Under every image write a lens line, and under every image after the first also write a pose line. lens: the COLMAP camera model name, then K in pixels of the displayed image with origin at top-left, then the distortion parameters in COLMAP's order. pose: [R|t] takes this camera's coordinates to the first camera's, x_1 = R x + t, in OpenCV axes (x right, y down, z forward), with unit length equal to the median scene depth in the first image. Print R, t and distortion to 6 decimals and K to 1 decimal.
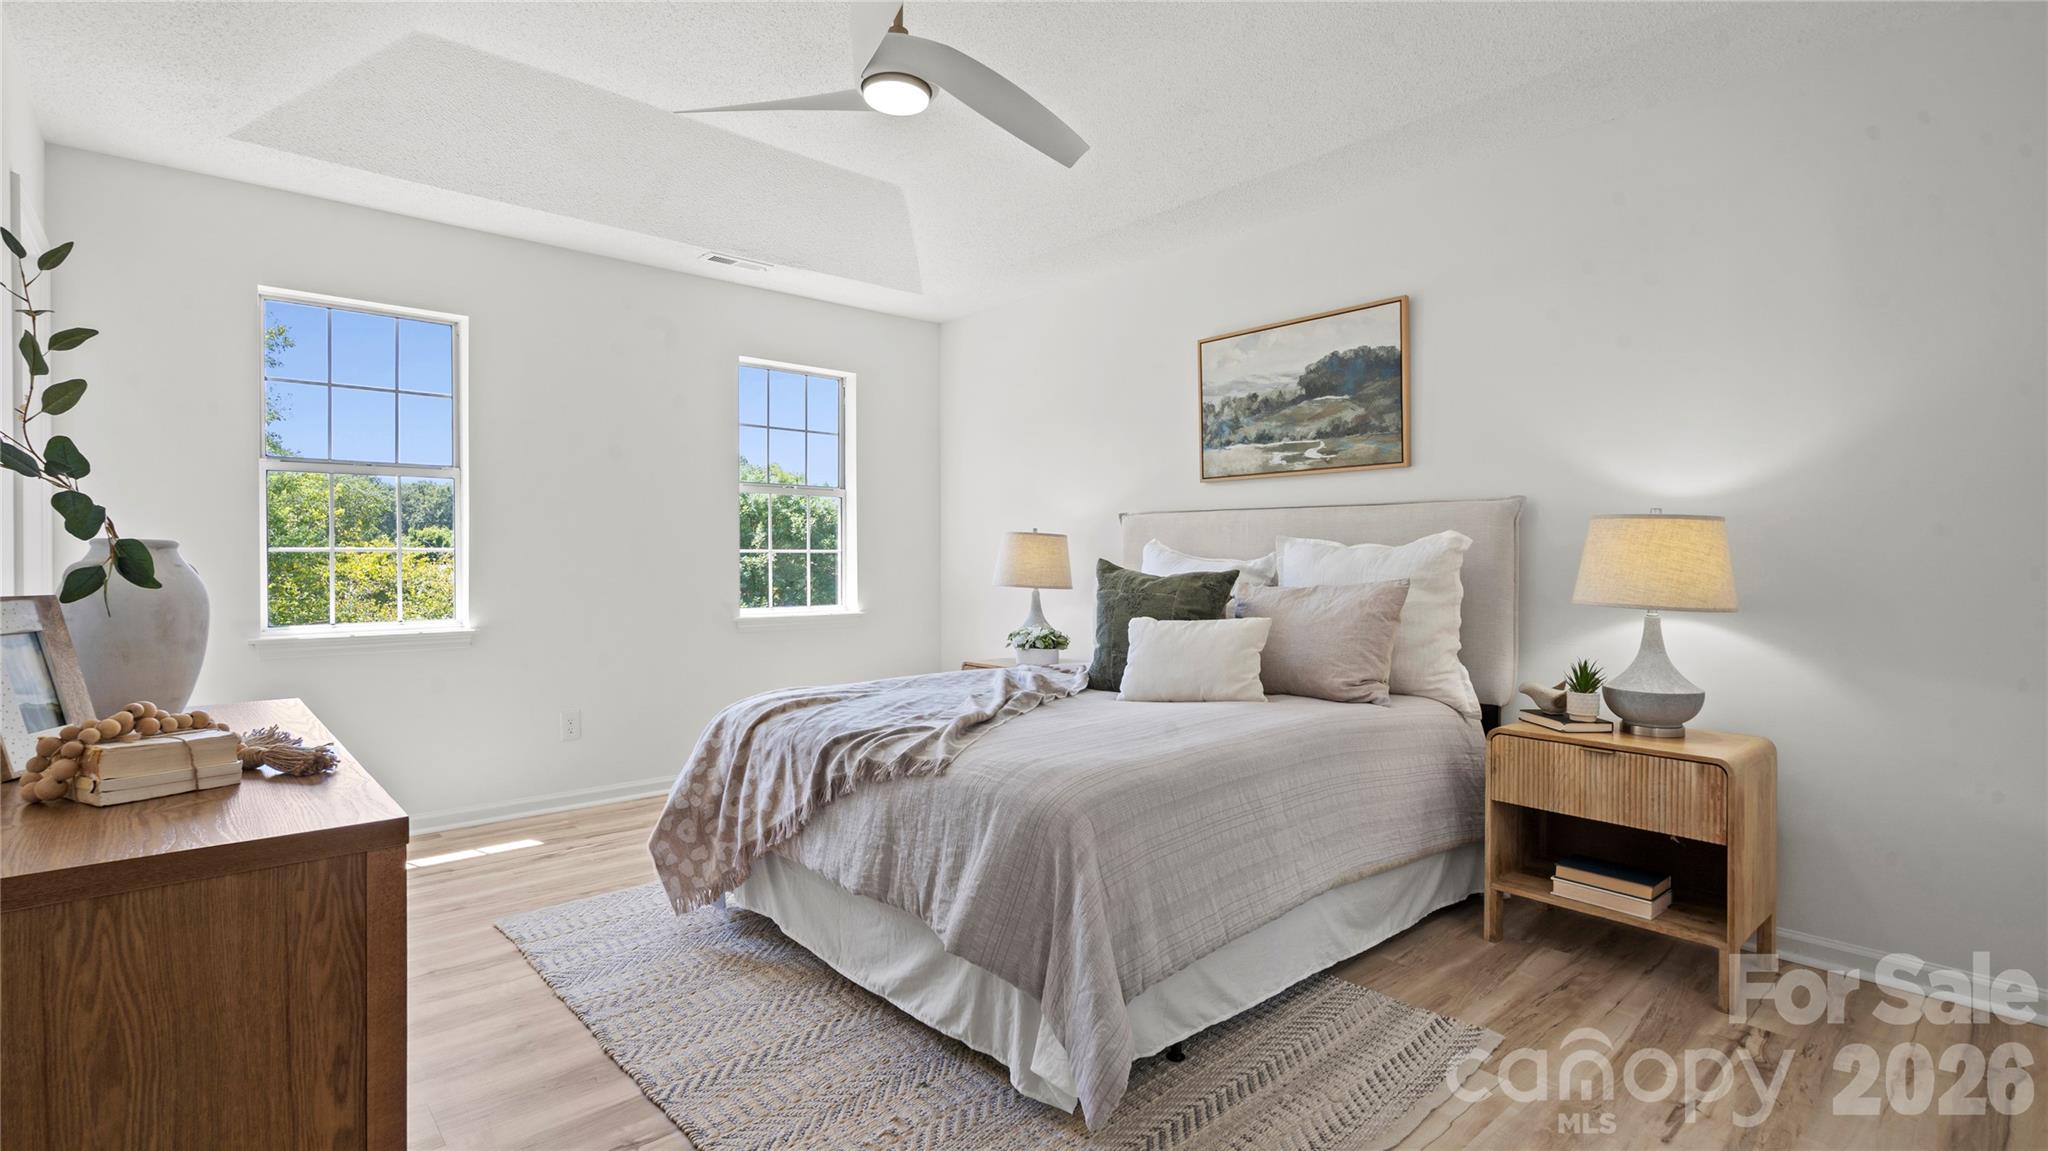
lens RADIAL K [[954.2, 0, 1000.0], [0, 954.2, 536.2], [0, 0, 1]] dist [0.001301, 0.000341]
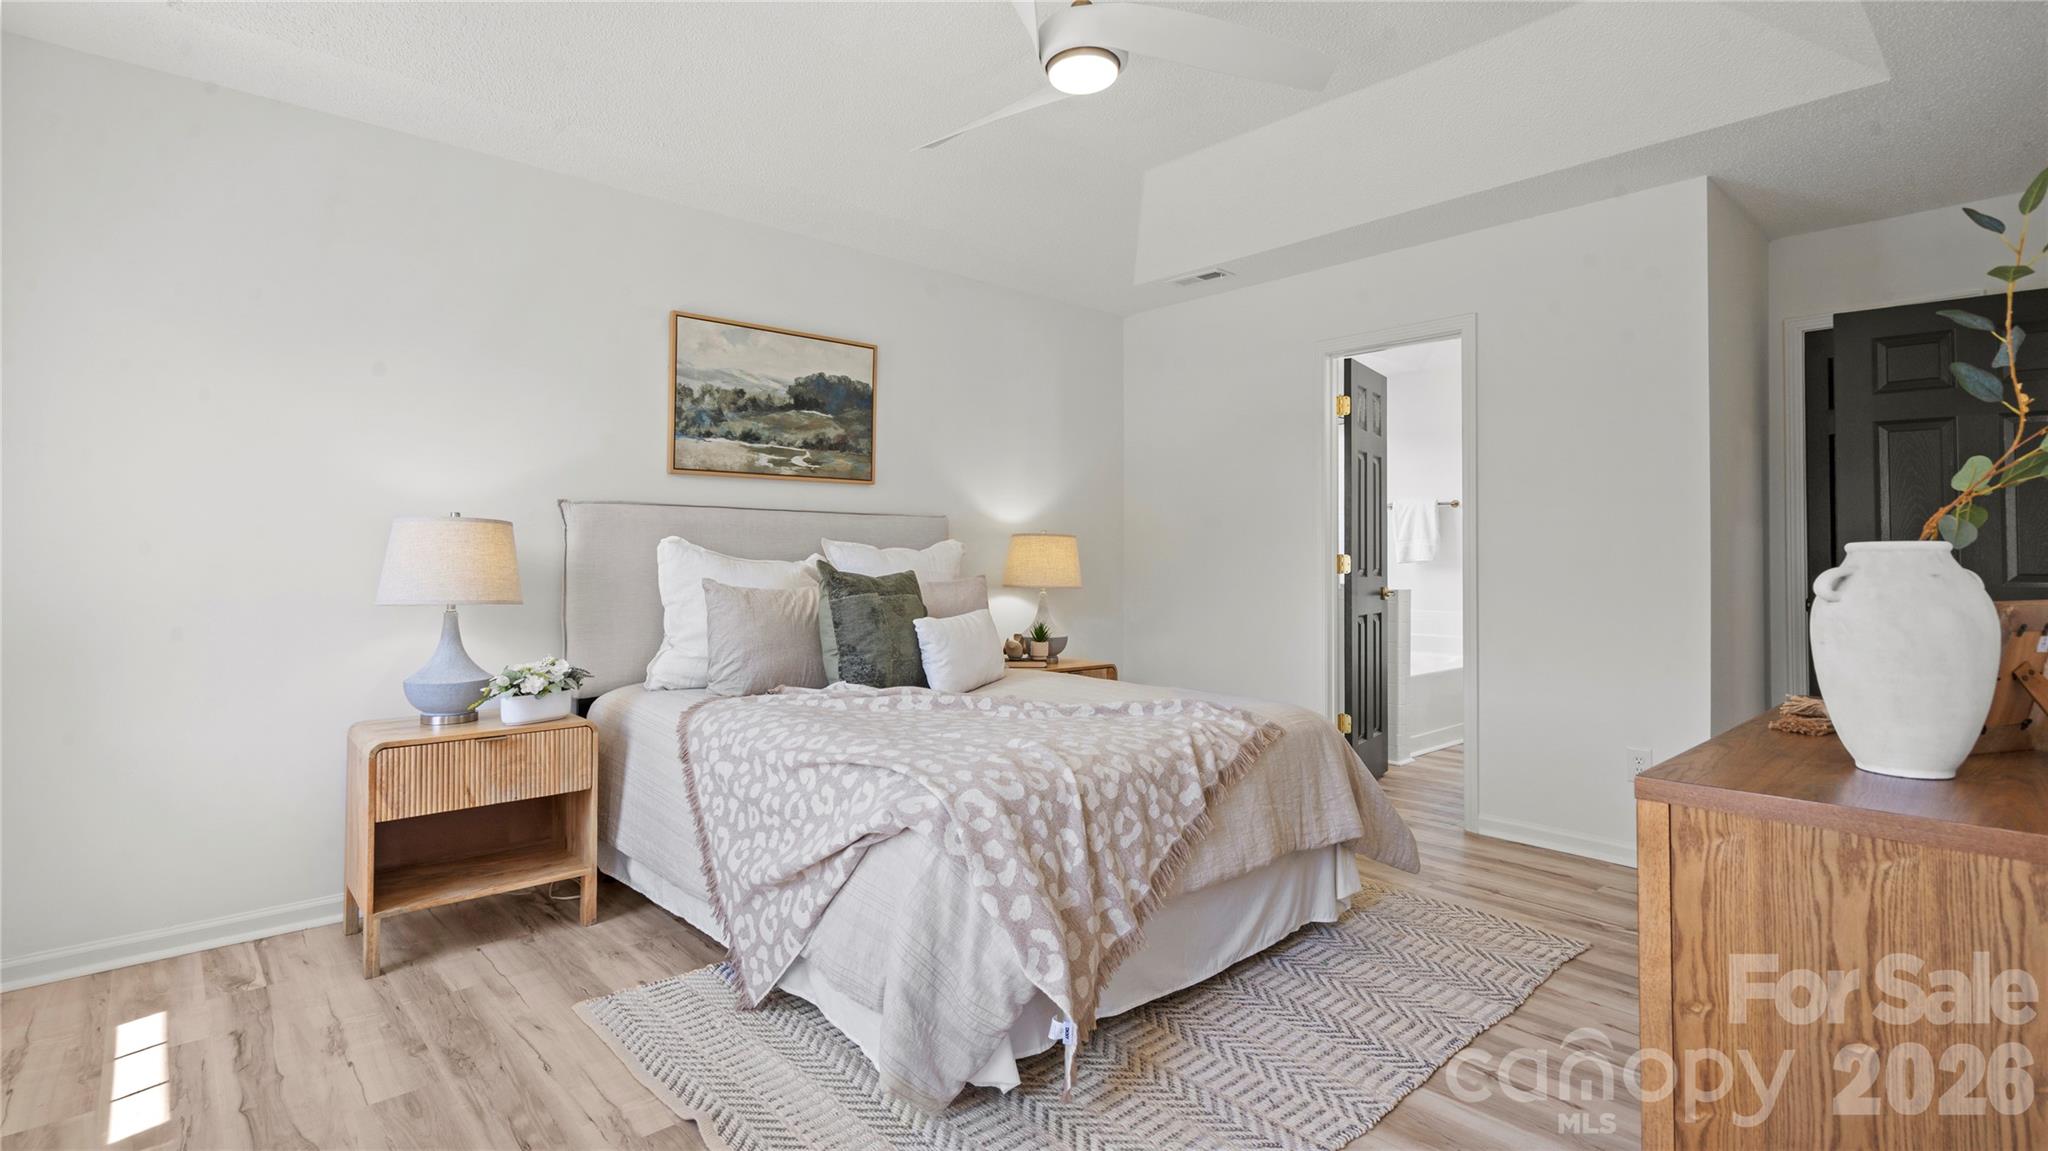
lens RADIAL K [[954.2, 0, 1000.0], [0, 954.2, 536.2], [0, 0, 1]] dist [0.001301, 0.000341]
pose [[-0.007475, 0.016577, 0.999835, -0.730430], [-0.028377, 0.999456, -0.016783, 0.009084], [-0.999569, -0.028497, -0.007001, 0.765524]]
